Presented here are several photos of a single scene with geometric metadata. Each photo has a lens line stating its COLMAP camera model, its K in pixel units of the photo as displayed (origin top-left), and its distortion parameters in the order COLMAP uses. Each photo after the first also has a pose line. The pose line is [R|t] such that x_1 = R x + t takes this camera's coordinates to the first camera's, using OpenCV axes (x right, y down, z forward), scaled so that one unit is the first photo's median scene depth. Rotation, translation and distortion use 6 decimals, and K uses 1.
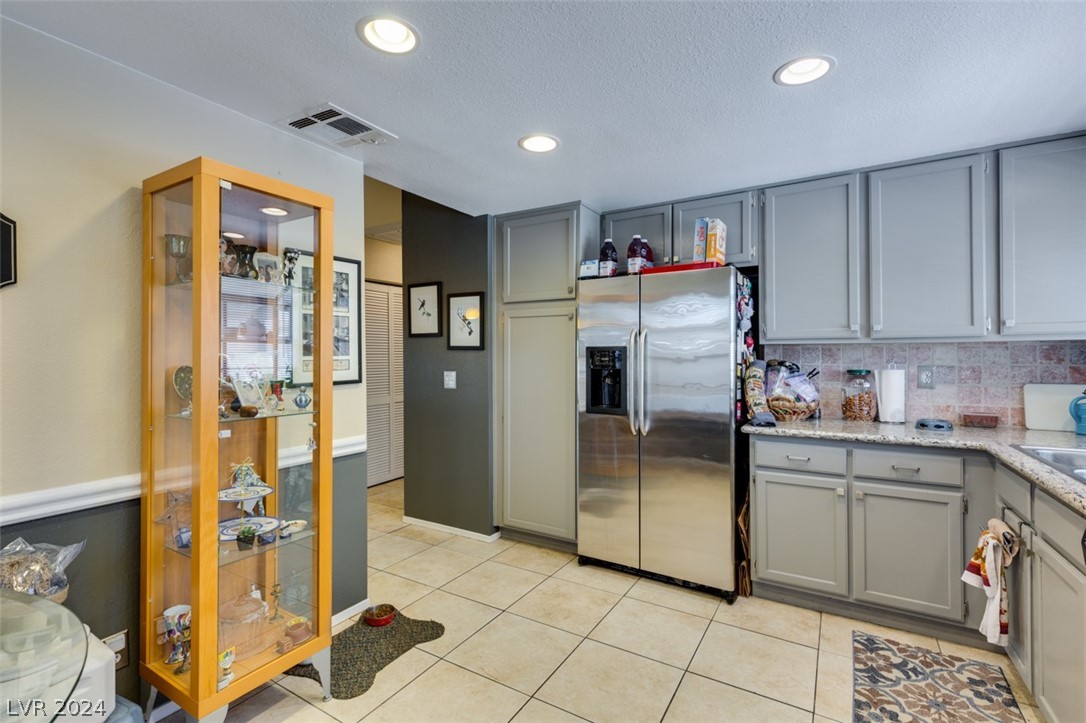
lens RADIAL K [[487.9, 0, 542.1], [0, 487.9, 357.6], [0, 0, 1]] dist [0.005514, -0.001358]
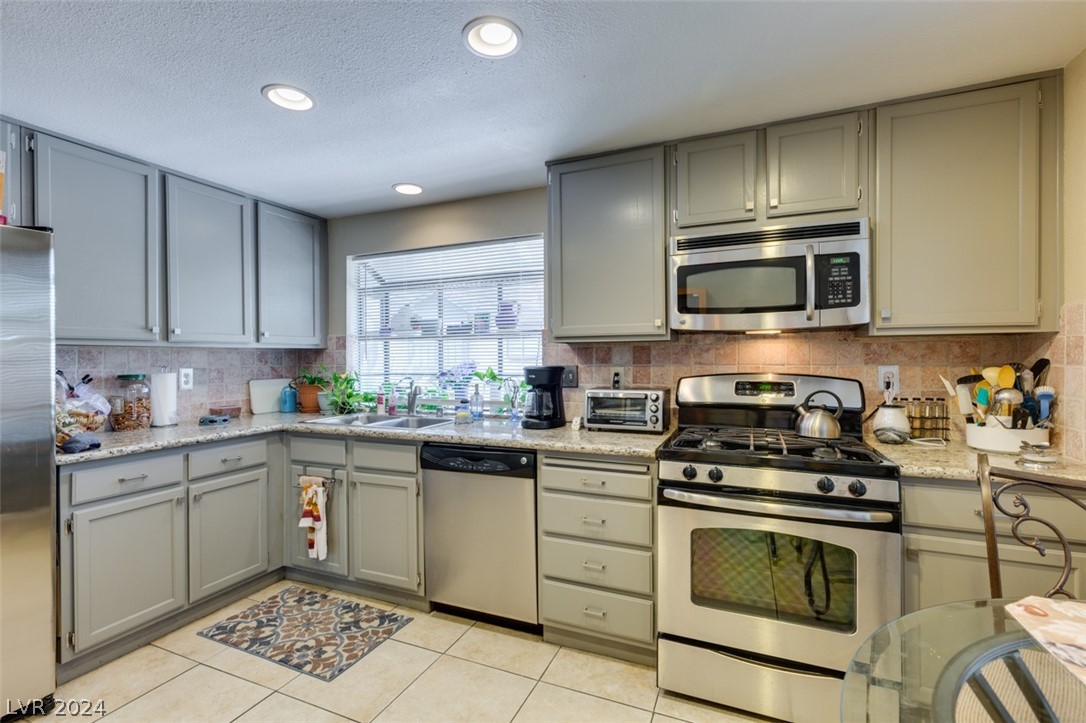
lens RADIAL K [[487.9, 0, 541.5], [0, 487.9, 356.8], [0, 0, 1]] dist [0.005514, -0.001358]
pose [[-0.136289, 0.005106, 0.990656, -0.412785], [0.008316, 0.999957, -0.004010, 0.001568], [-0.990634, 0.007691, -0.136326, 0.393560]]
